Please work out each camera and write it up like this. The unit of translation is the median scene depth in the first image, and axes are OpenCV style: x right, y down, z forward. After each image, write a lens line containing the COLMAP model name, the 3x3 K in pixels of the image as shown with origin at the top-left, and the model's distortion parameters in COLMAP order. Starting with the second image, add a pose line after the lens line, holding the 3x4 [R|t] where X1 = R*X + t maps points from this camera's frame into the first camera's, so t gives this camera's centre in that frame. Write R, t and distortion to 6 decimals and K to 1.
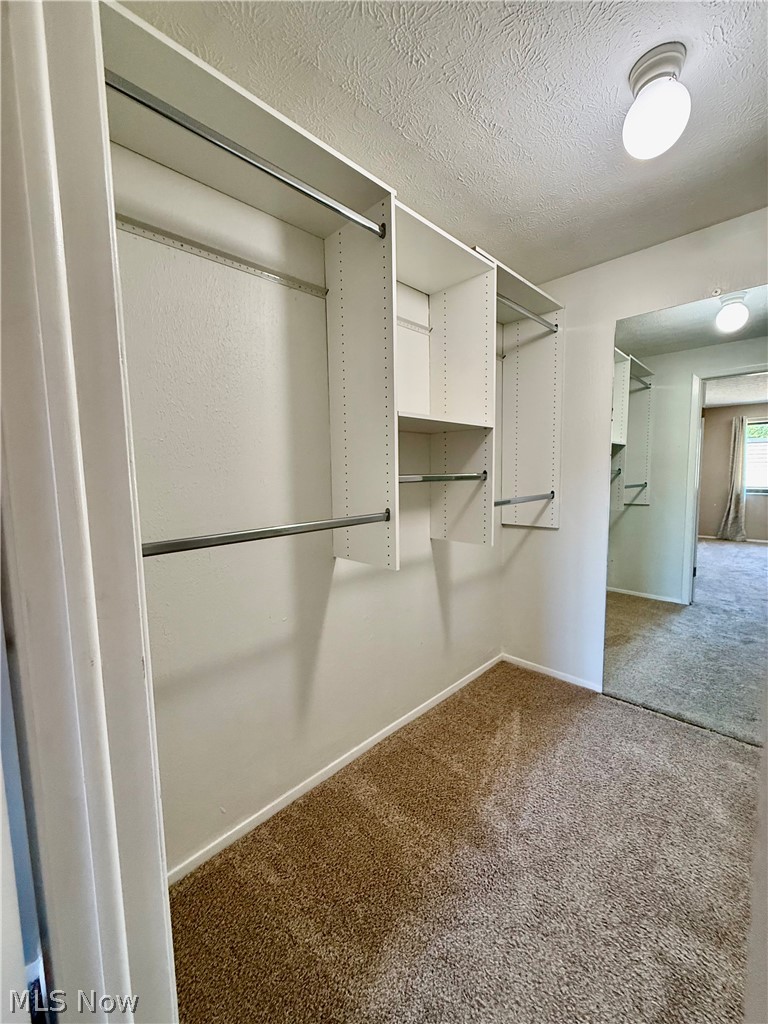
lens RADIAL K [[405.4, 0, 382.5], [0, 405.4, 510.0], [0, 0, 1]] dist [0.000724, -0.000687]
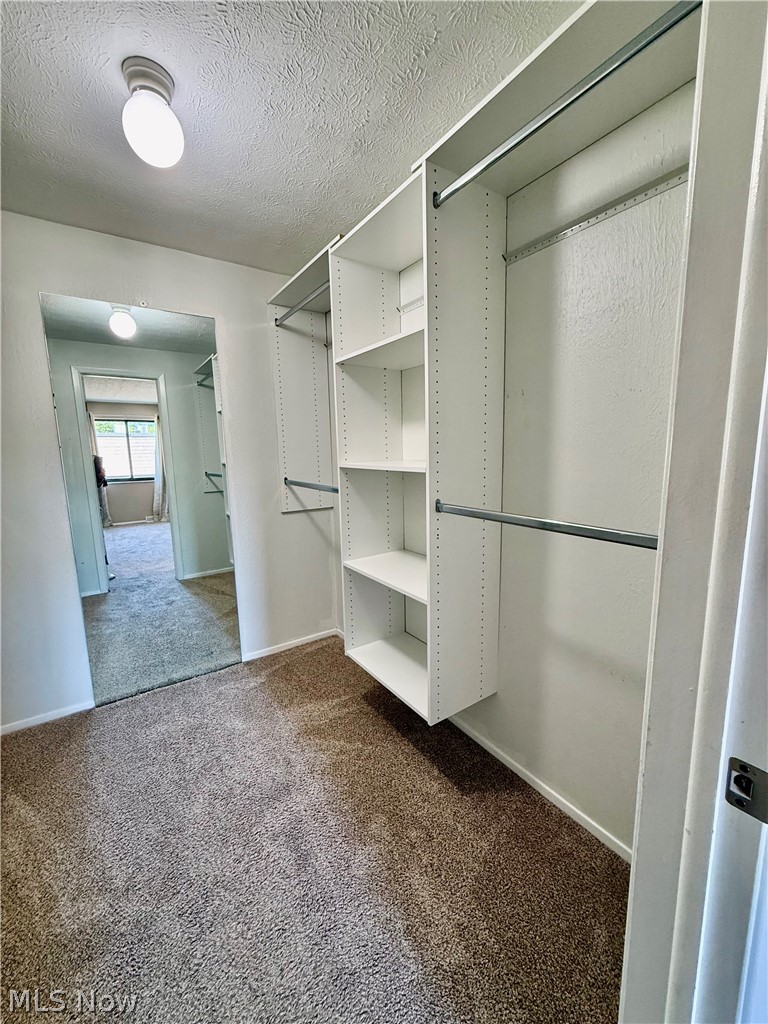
lens RADIAL K [[405.4, 0, 383.3], [0, 405.4, 512.6], [0, 0, 1]] dist [0.000724, -0.000687]
pose [[0.191110, -0.133942, 0.972387, -0.170255], [0.109157, 0.987401, 0.114557, -0.018075], [-0.975480, 0.084250, 0.203323, 0.135815]]
